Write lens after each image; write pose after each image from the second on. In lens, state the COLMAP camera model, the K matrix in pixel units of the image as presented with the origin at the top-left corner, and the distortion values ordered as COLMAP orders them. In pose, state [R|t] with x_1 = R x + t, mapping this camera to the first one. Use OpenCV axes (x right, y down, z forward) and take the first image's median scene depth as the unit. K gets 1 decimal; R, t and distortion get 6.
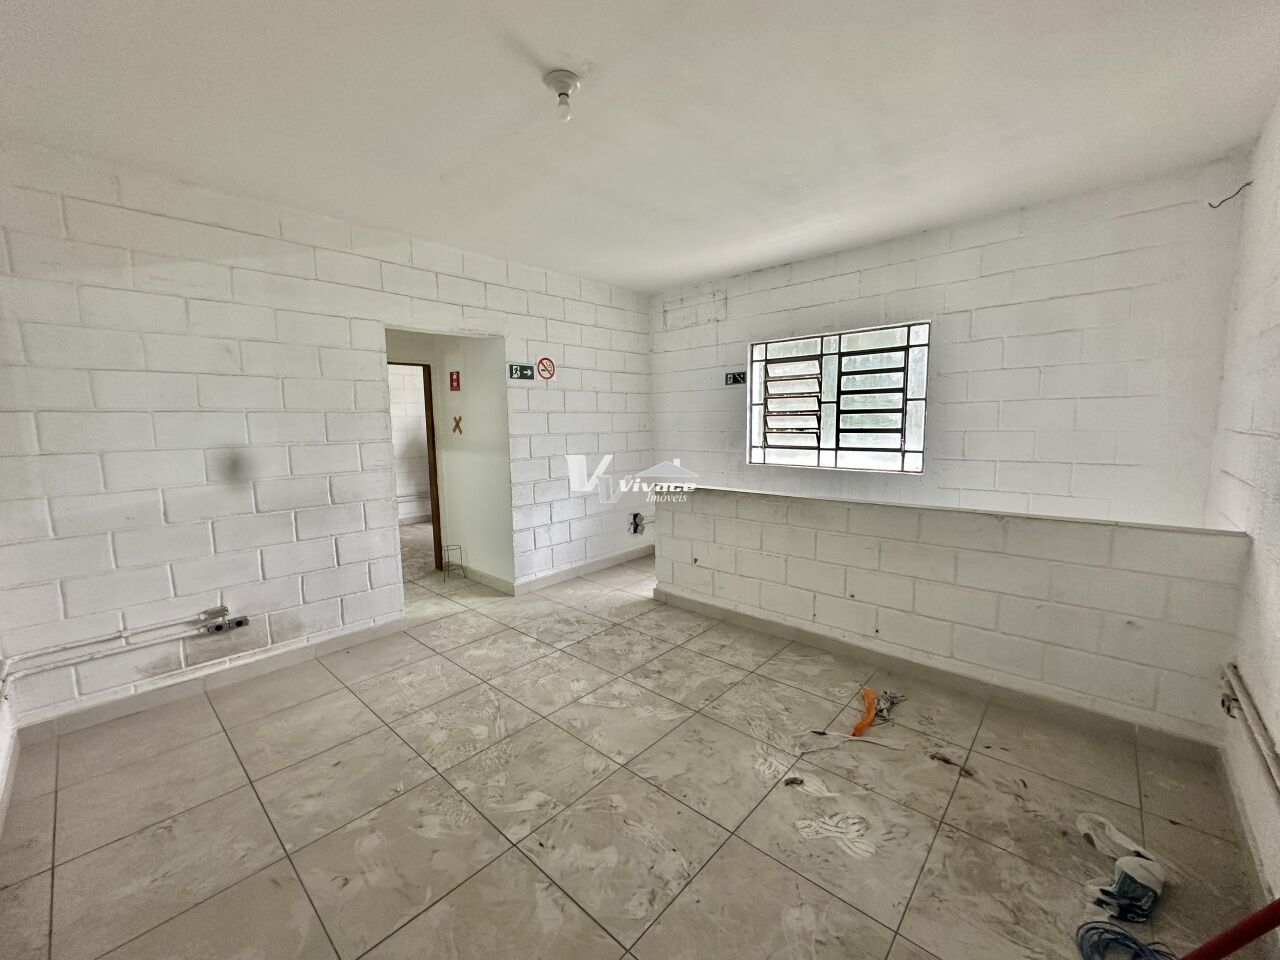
lens RADIAL K [[511.0, 0, 642.6], [0, 511.0, 476.9], [0, 0, 1]] dist [-0.005838, -0.000094]
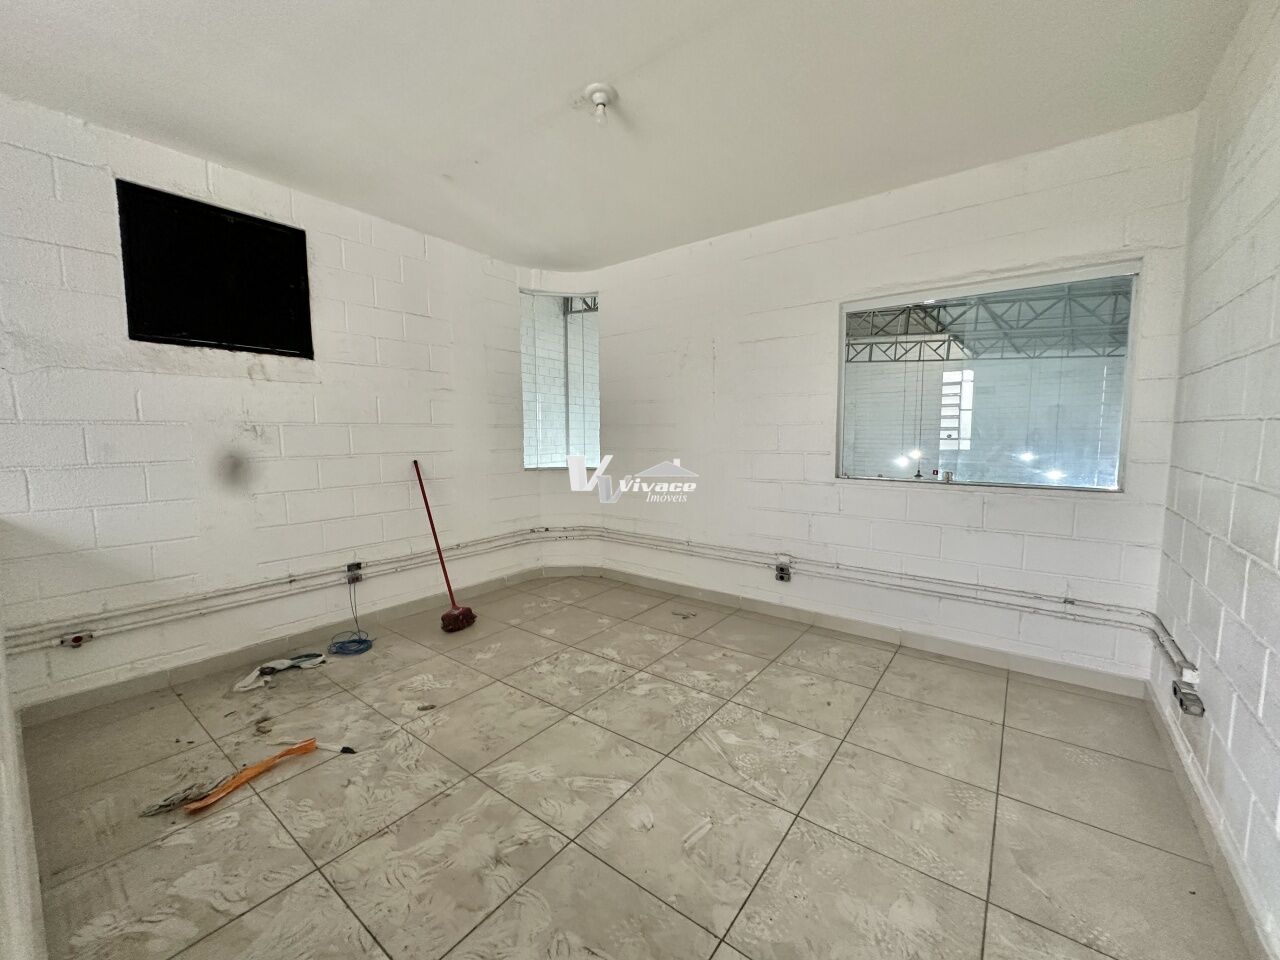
lens RADIAL K [[511.0, 0, 643.3], [0, 511.0, 478.6], [0, 0, 1]] dist [-0.005838, -0.000094]
pose [[-0.996074, 0.026913, -0.084340, -0.091576], [0.009409, 0.979459, 0.201424, -0.121037], [0.088028, 0.199840, -0.975866, 1.583863]]
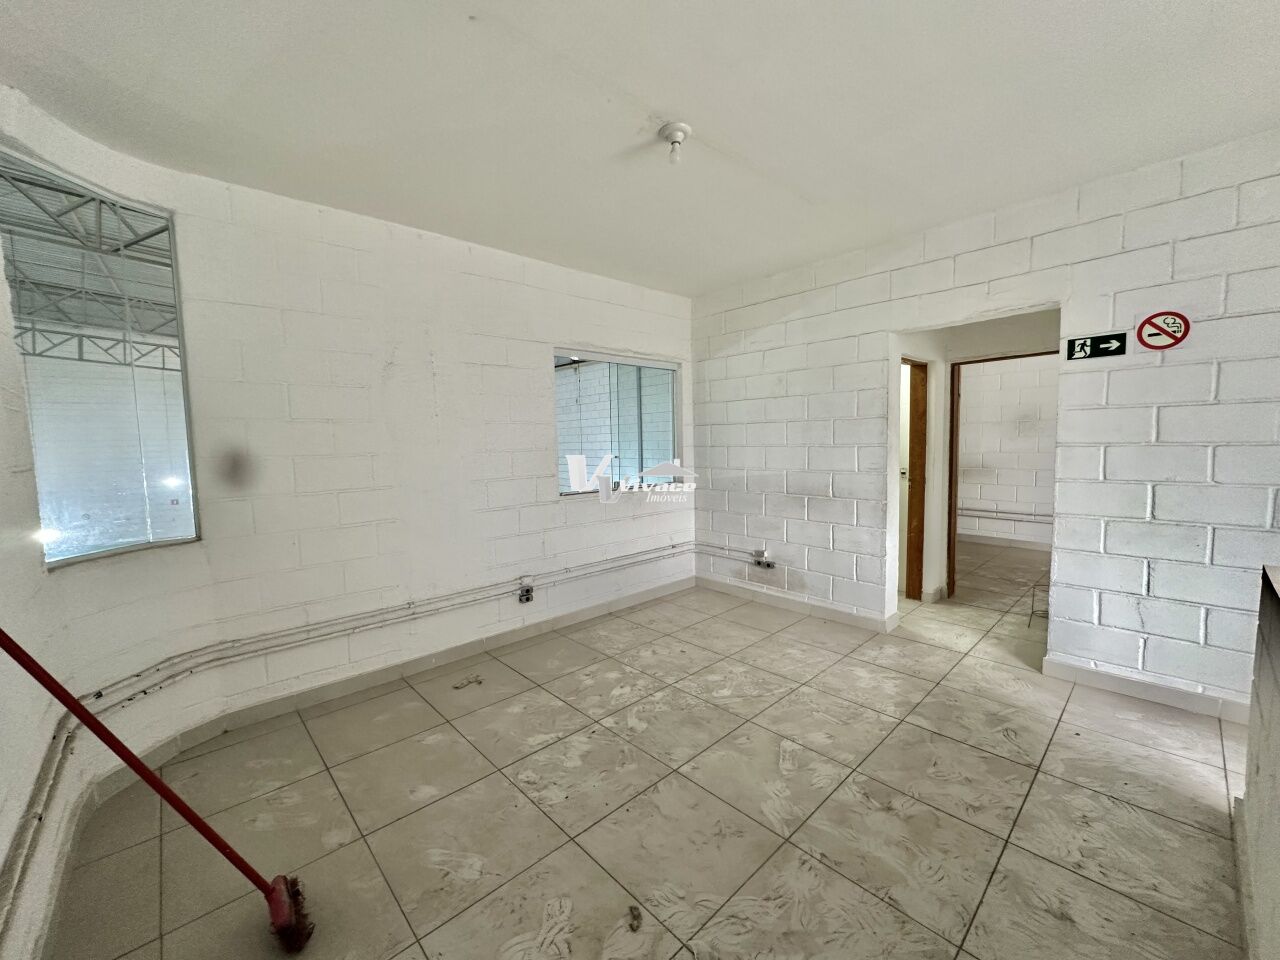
lens RADIAL K [[511.0, 0, 636.1], [0, 511.0, 477.7], [0, 0, 1]] dist [-0.005838, -0.000094]
pose [[-0.089020, 0.089934, -0.991961, 0.731467], [-0.088576, 0.991255, 0.097819, -0.080063], [0.992084, 0.096572, -0.080275, 0.754614]]
